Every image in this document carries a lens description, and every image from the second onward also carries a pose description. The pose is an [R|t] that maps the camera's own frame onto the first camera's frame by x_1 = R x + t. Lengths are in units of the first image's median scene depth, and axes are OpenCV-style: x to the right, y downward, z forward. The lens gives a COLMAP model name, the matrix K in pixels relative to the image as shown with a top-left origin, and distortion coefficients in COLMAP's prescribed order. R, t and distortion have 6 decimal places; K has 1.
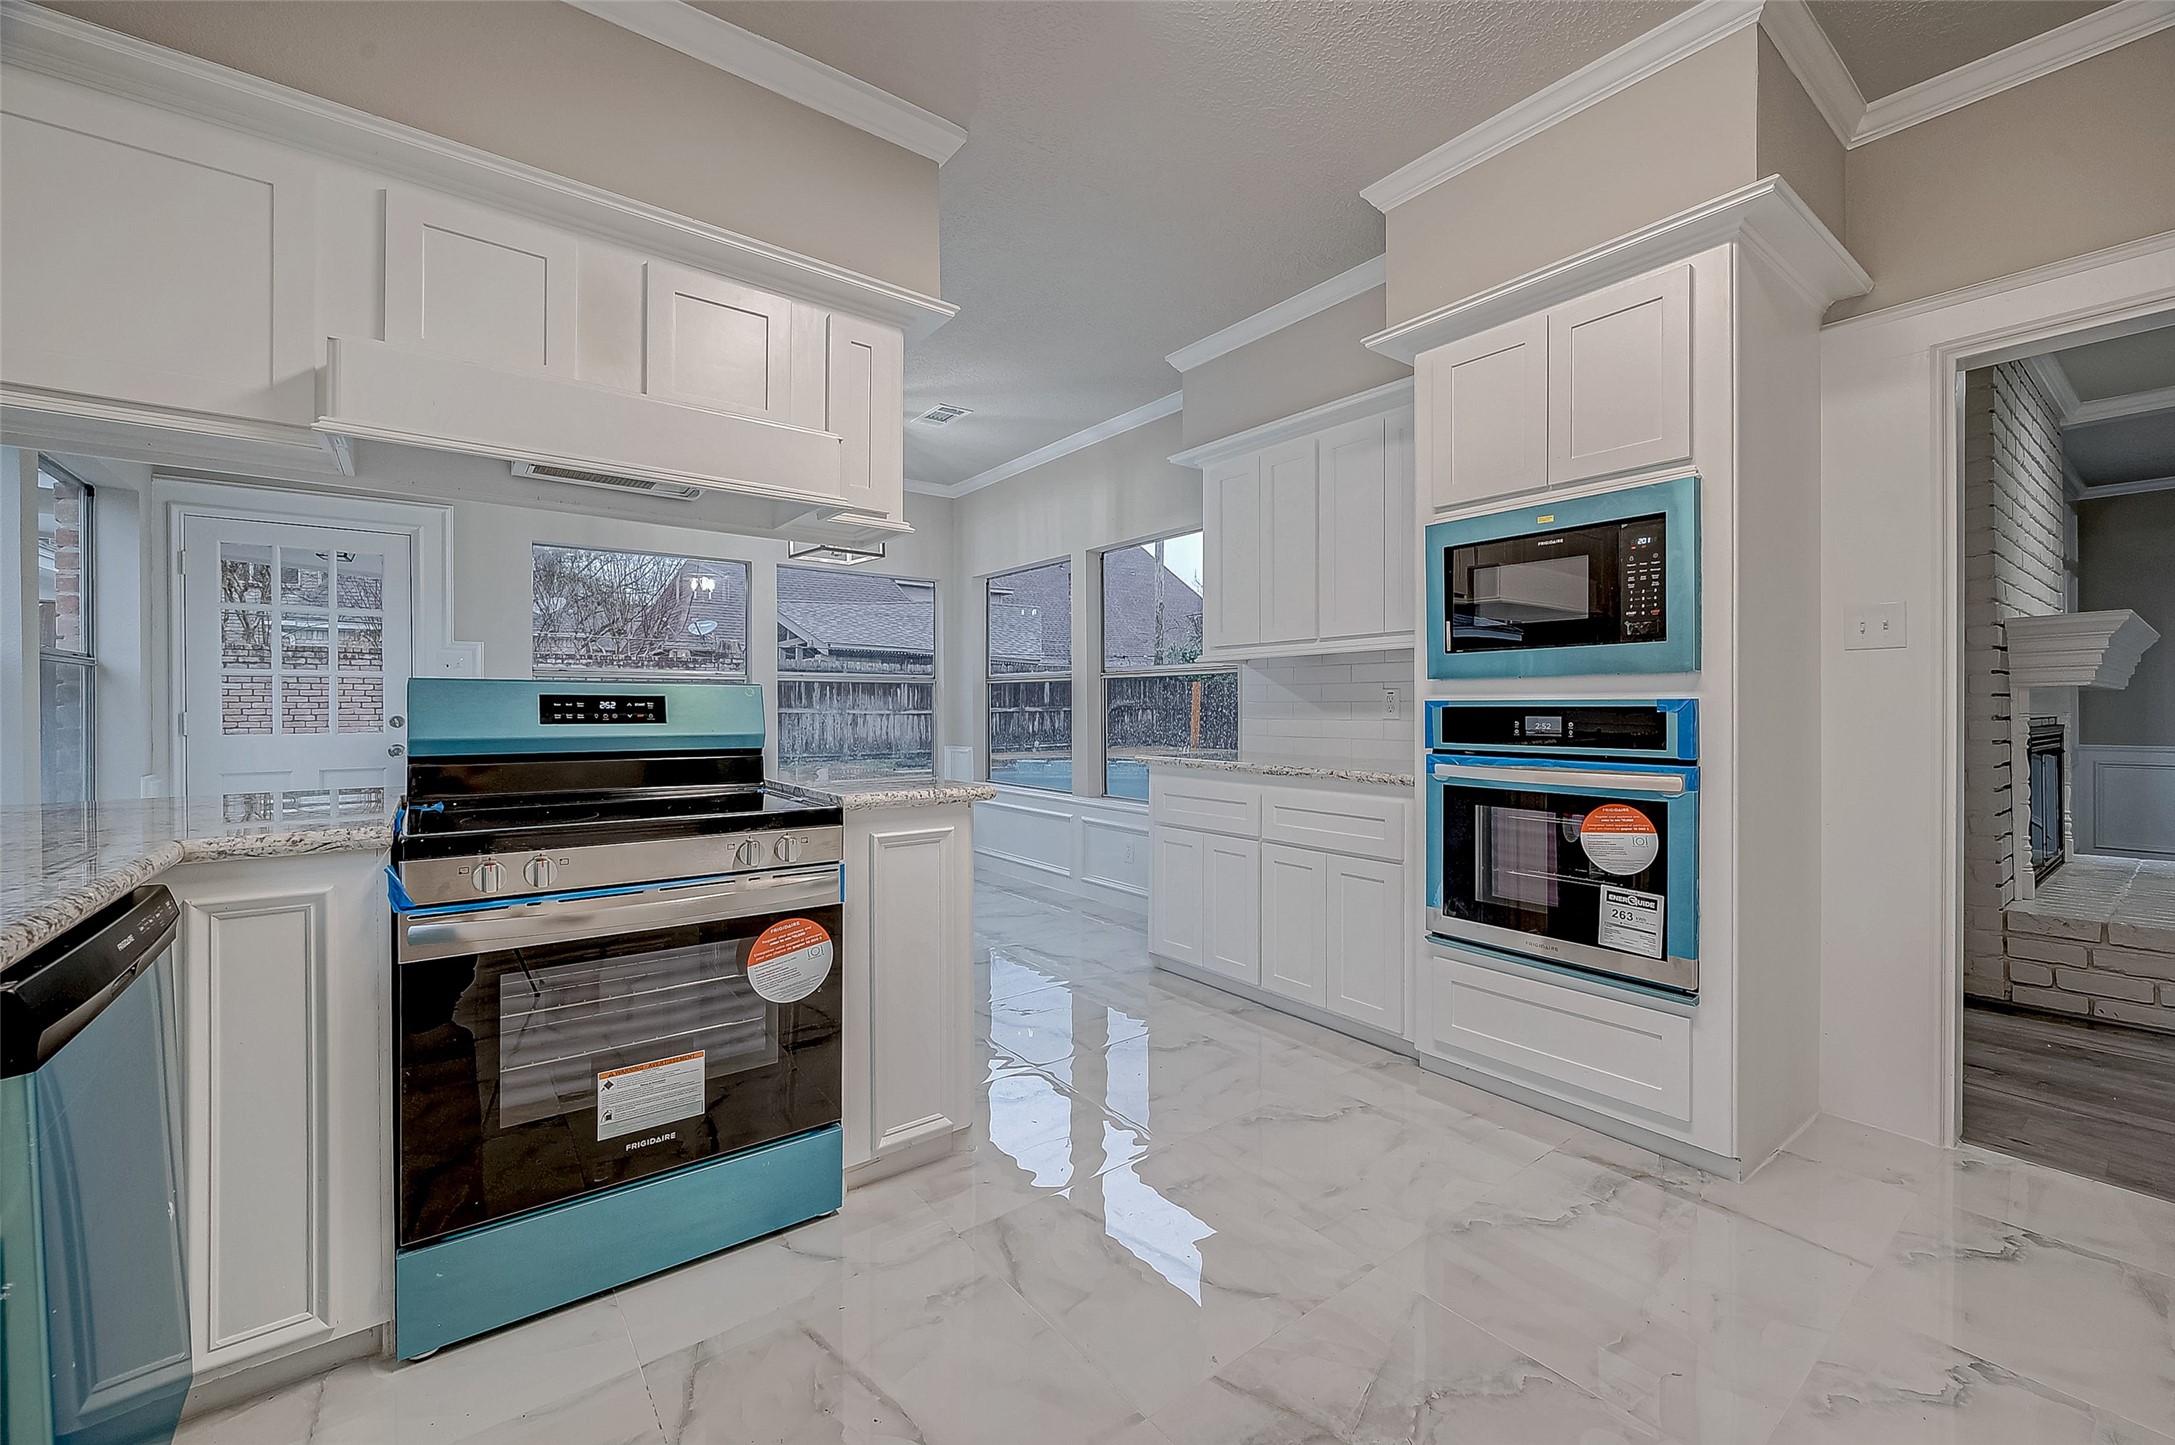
lens RADIAL K [[877.9, 0, 1089.6], [0, 877.9, 713.3], [0, 0, 1]] dist [-0.000024, 0.000451]
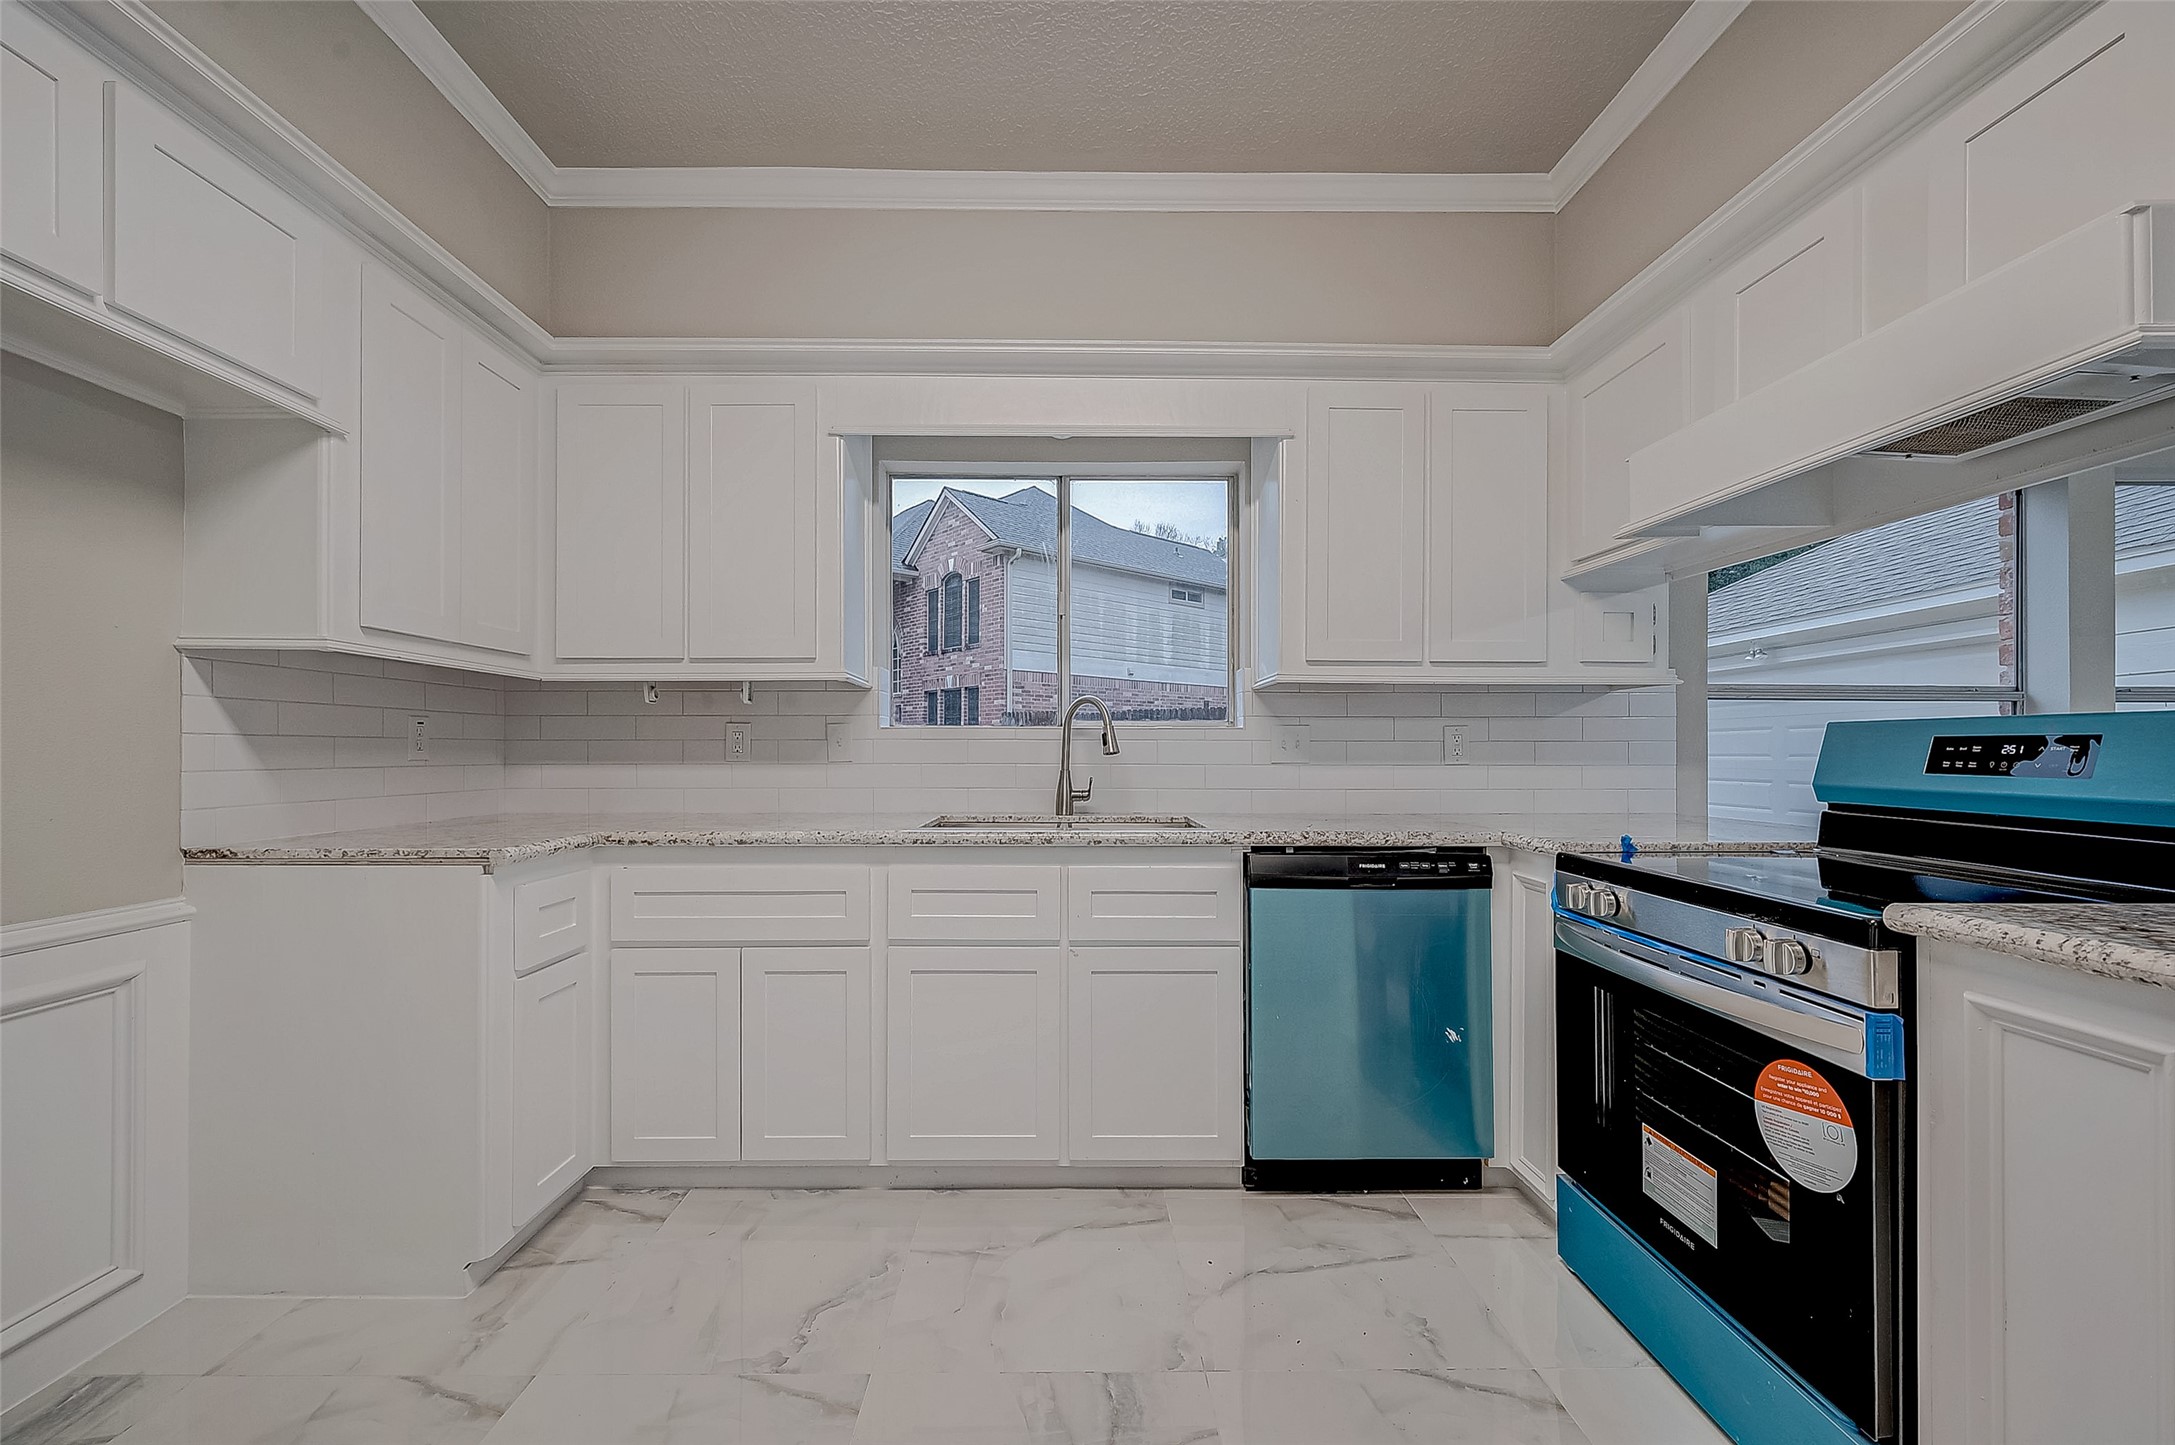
lens RADIAL K [[877.9, 0, 1077.3], [0, 877.9, 752.1], [0, 0, 1]] dist [-0.000024, 0.000451]
pose [[-0.601824, 0.003251, -0.798622, 0.469522], [-0.007087, 0.999931, 0.009411, -0.008900], [0.798597, 0.011324, -0.601759, 0.829564]]
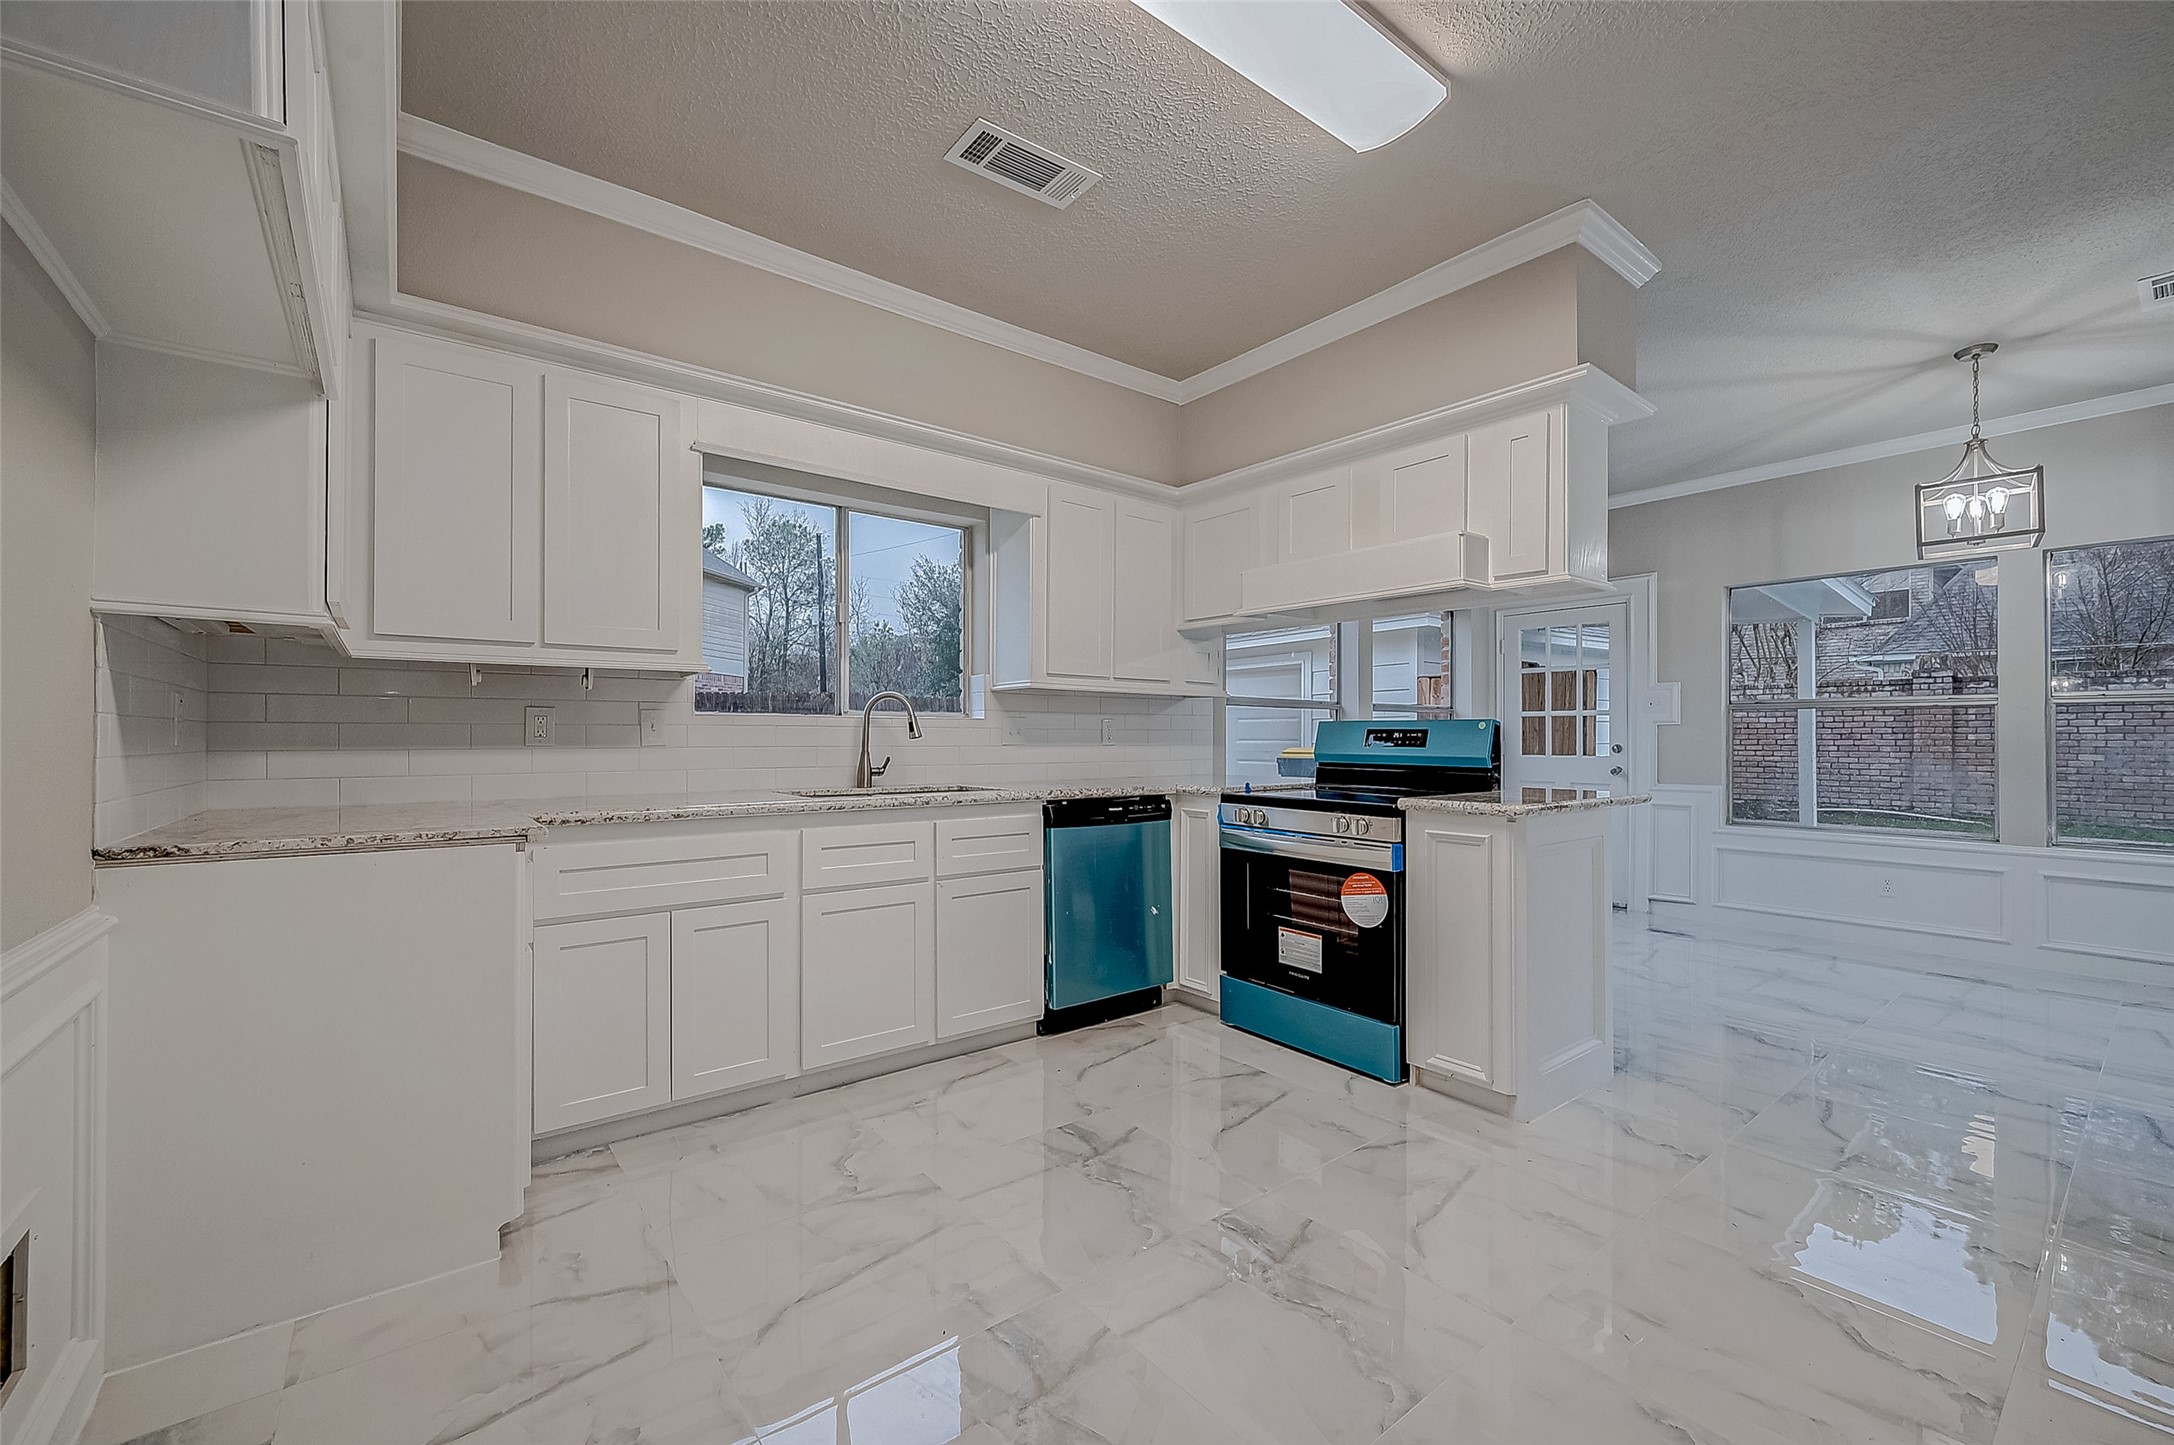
lens RADIAL K [[877.5, 0, 1086.8], [0, 877.5, 742.5], [0, 0, 1]] dist [-0.000024, 0.000451]
pose [[0.008193, 0.008123, -0.999933, 1.039445], [-0.010671, 0.999911, 0.008035, -0.002976], [0.999909, 0.010604, 0.008279, 0.429134]]
